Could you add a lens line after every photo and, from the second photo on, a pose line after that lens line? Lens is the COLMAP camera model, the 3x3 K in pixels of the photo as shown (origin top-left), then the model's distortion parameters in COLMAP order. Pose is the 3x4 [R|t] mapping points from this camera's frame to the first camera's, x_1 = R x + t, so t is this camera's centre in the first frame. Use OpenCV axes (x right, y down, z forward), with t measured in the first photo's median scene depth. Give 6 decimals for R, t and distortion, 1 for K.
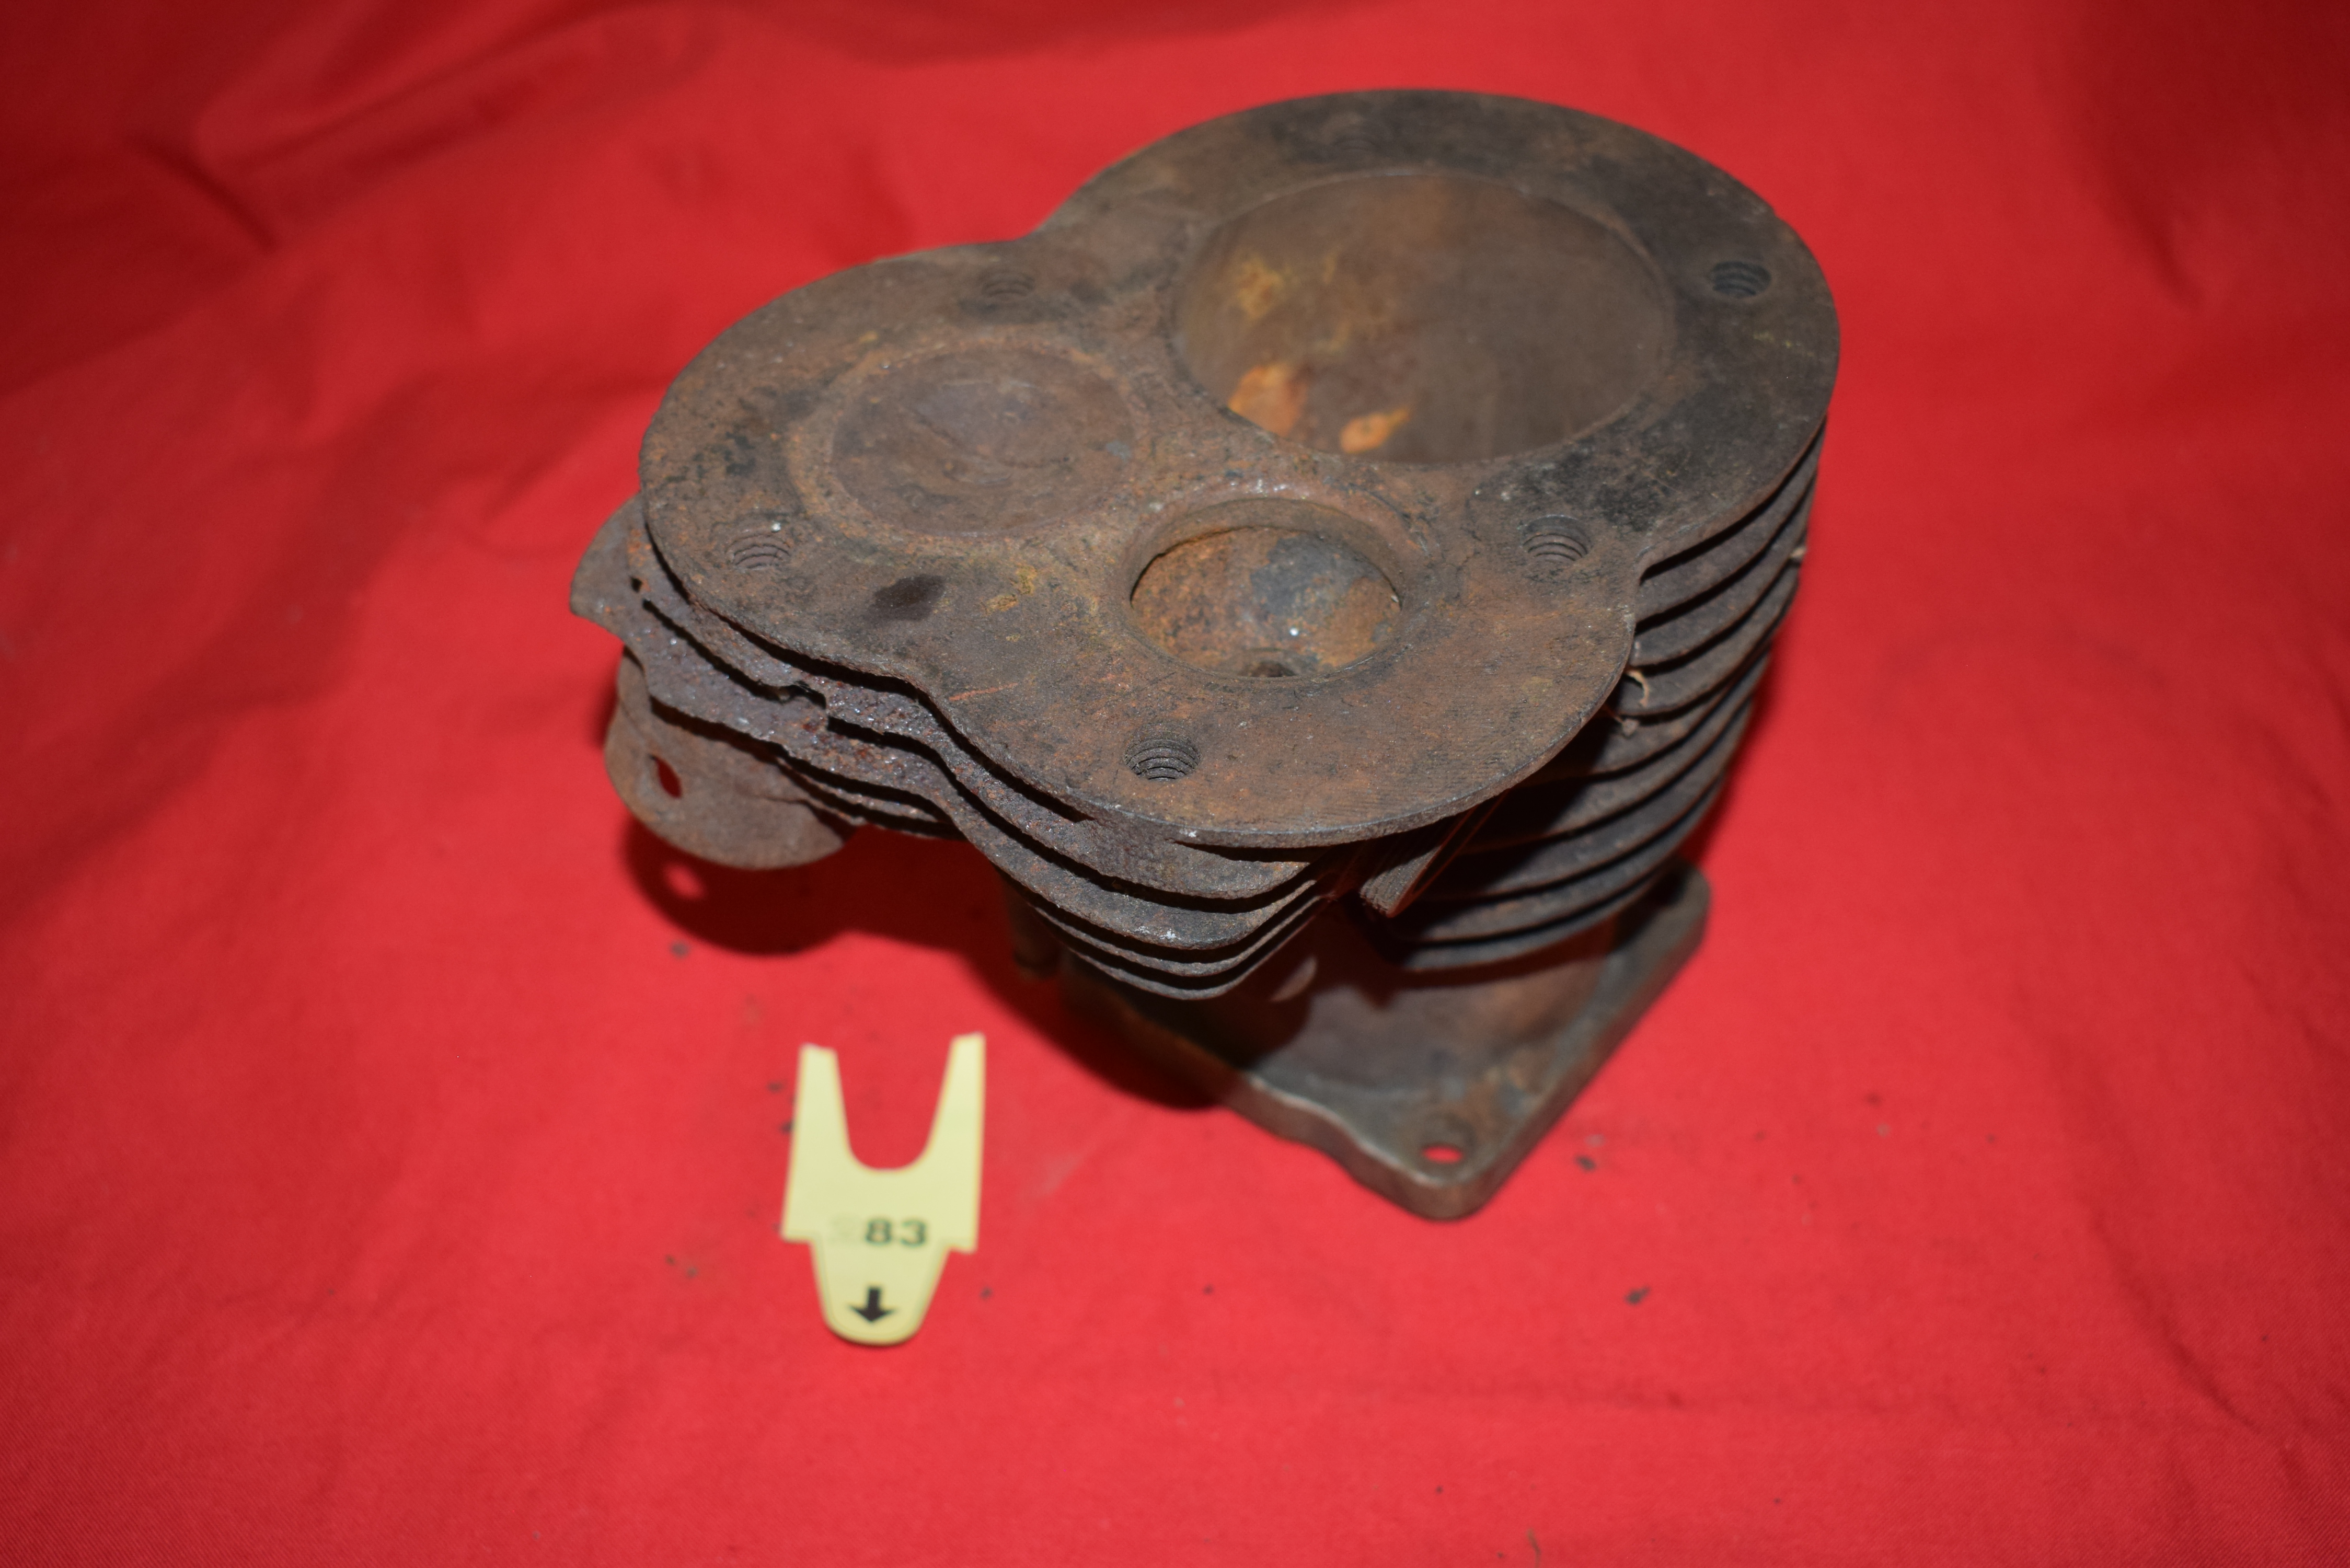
lens RADIAL K [[2873.6, 0, 1171.5], [0, 2873.6, 720.1], [0, 0, 1]] dist [-0.061572, -0.009584]
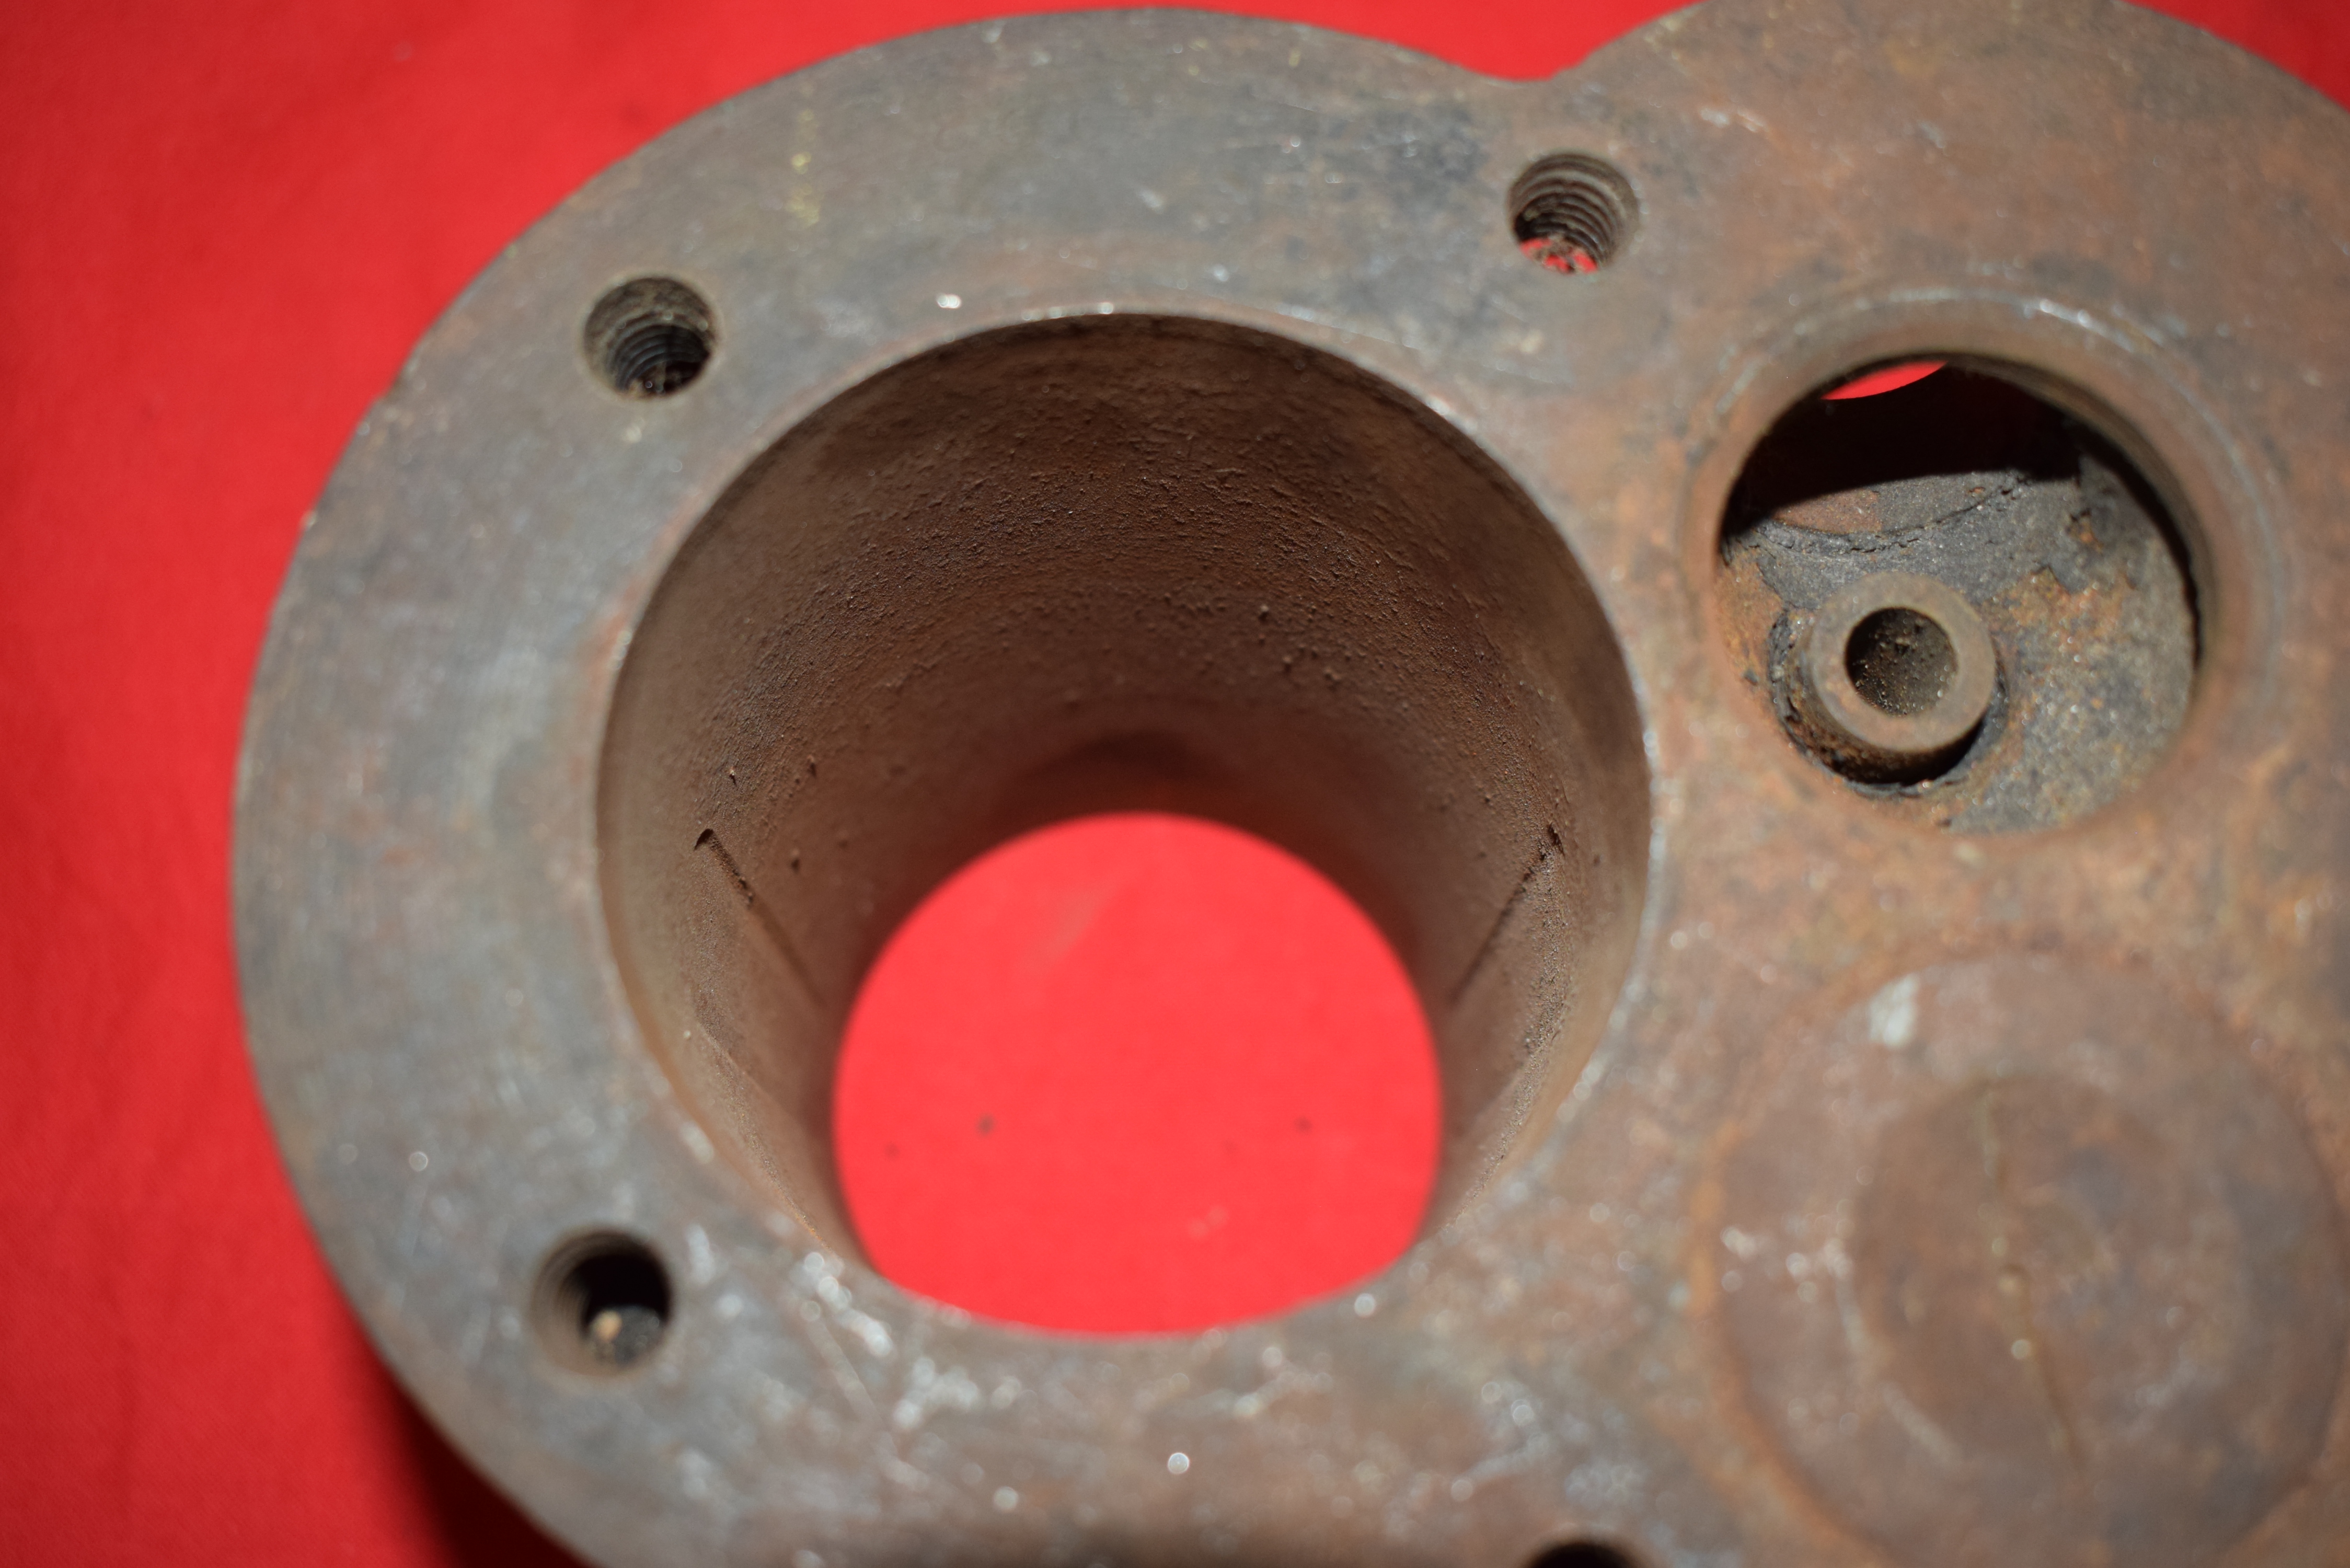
lens RADIAL K [[2675.0, 0, 1175.0], [0, 2675.0, 784.0], [0, 0, 1]] dist [-0.071998, -0.003727]
pose [[-0.603103, -0.764348, 0.228119, -0.018900], [0.563703, -0.206069, 0.799859, -0.528208], [-0.564363, 0.610989, 0.555146, 0.817087]]
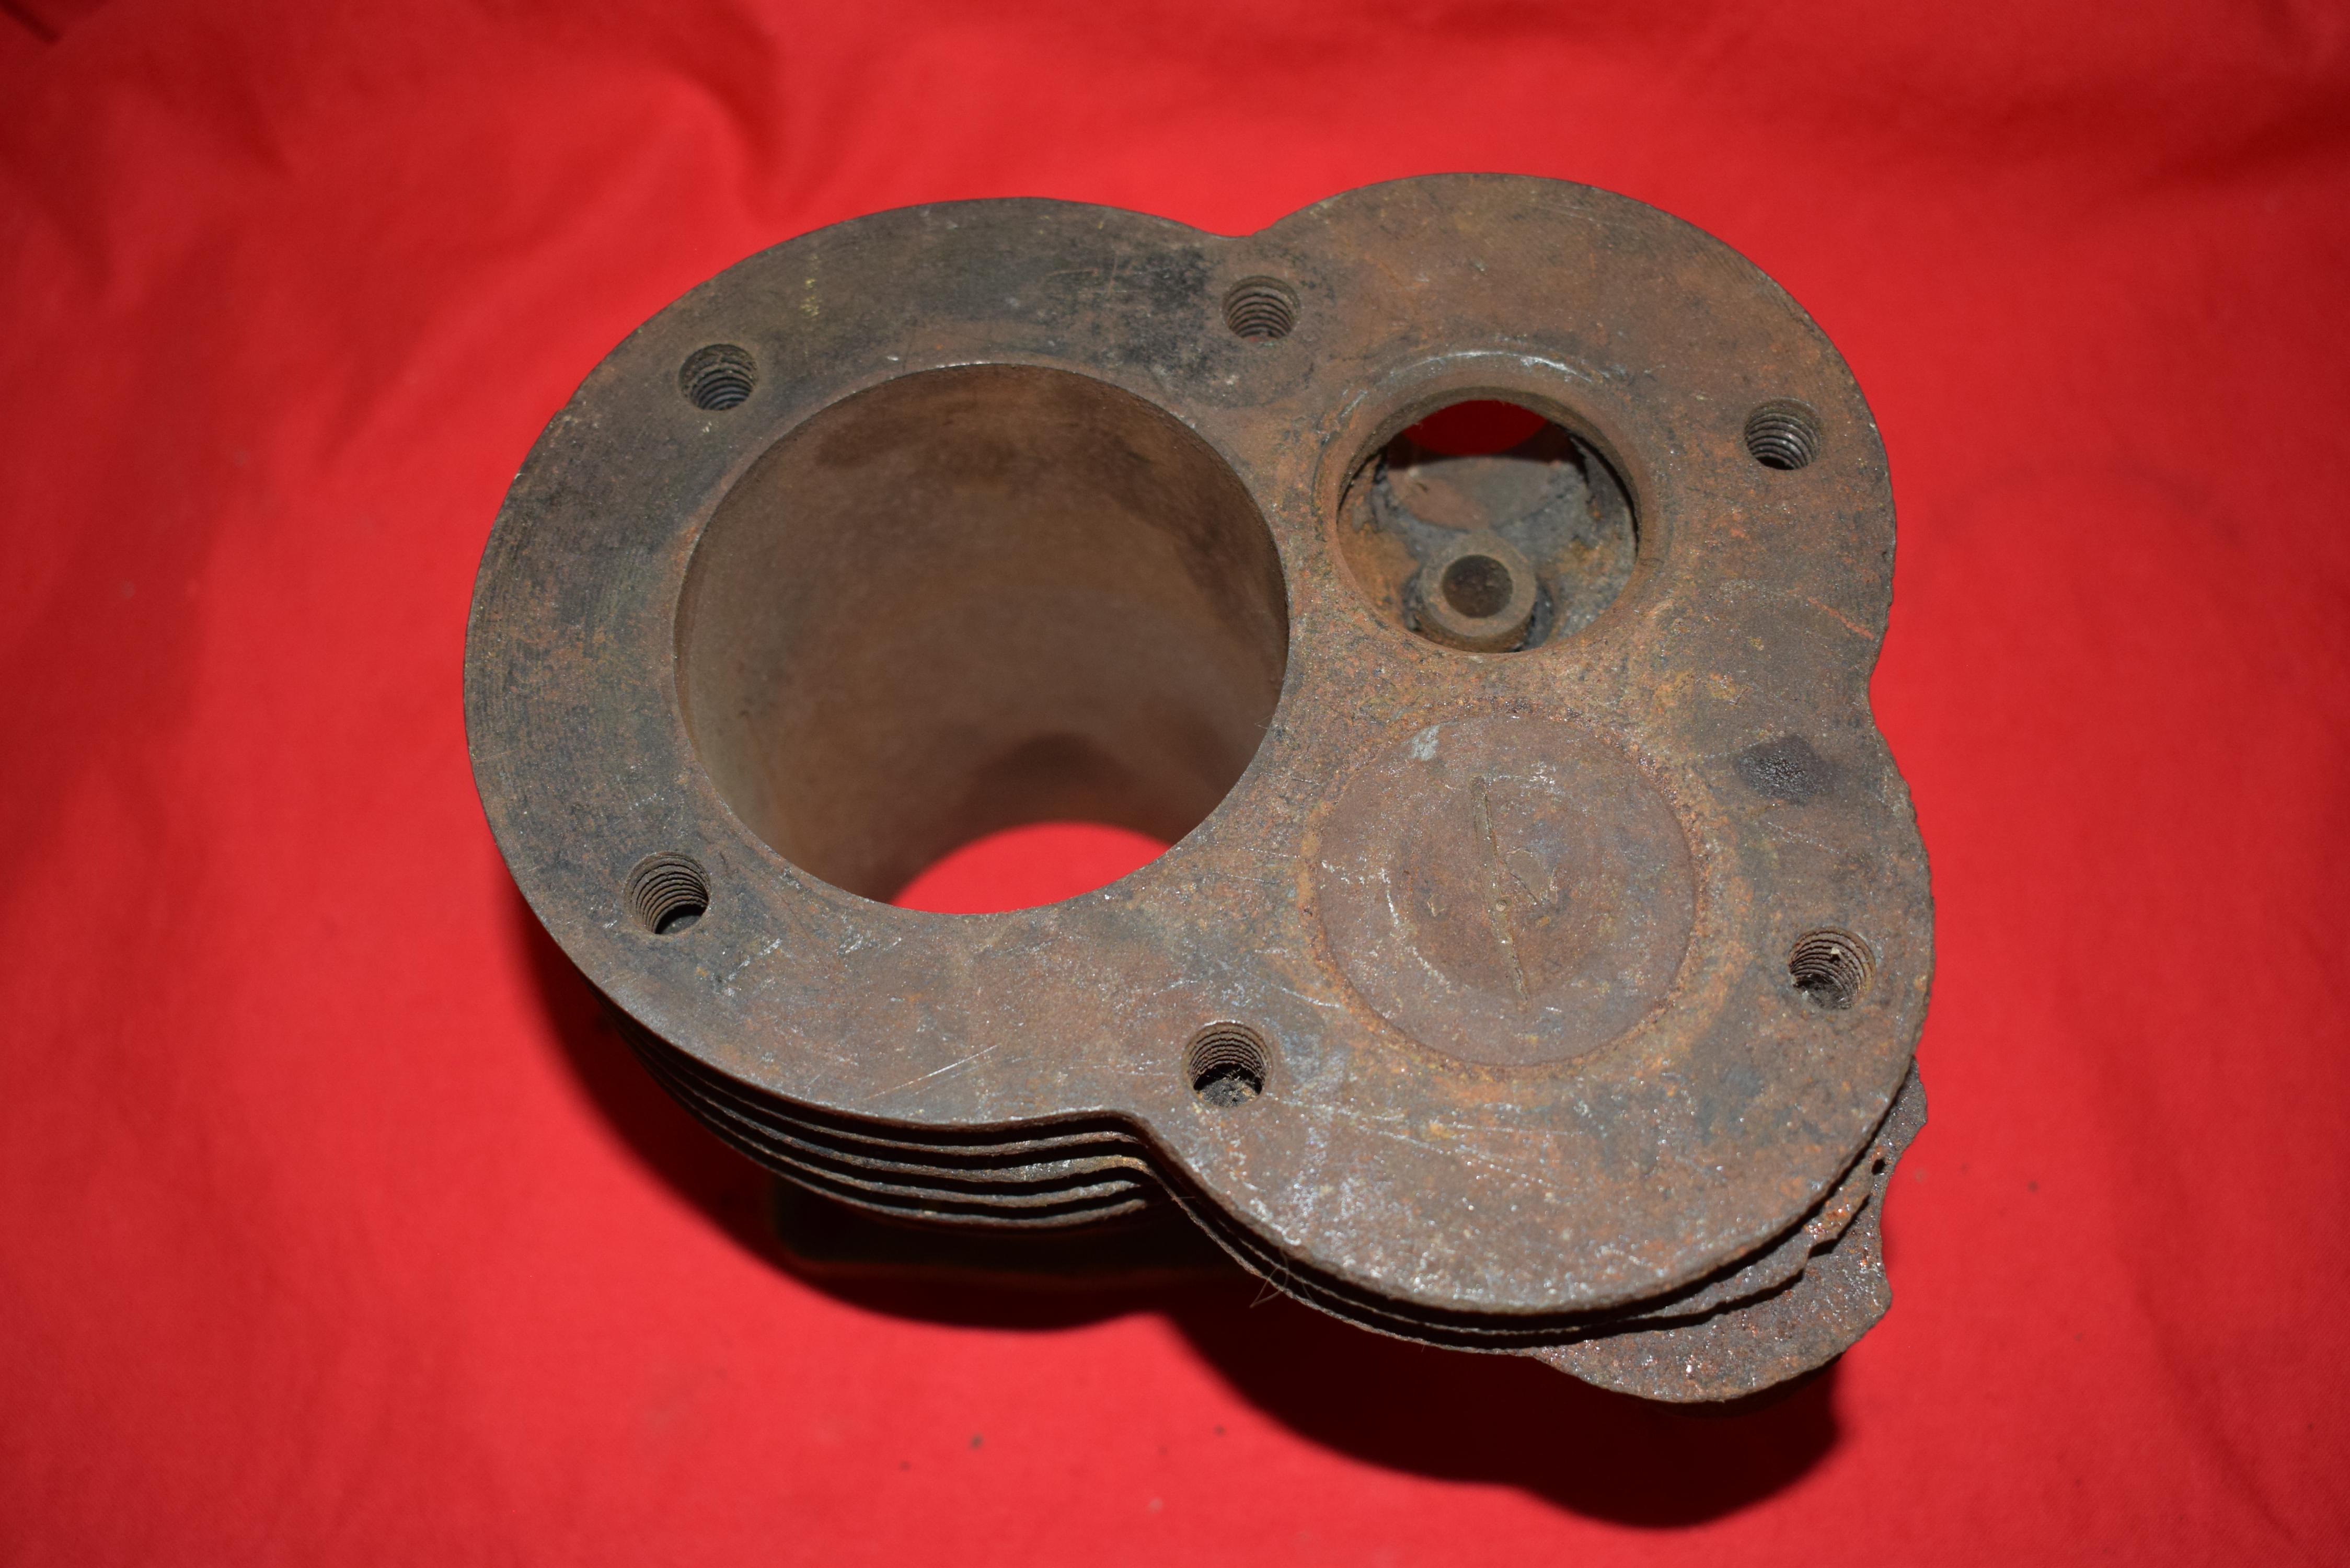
lens RADIAL K [[2675.0, 0, 1175.0], [0, 2675.0, 784.0], [0, 0, 1]] dist [-0.071998, -0.003727]
pose [[-0.585684, -0.724225, 0.363969, -0.271448], [0.595848, -0.080278, 0.799075, -0.772156], [-0.549491, 0.684875, 0.478545, 0.698524]]
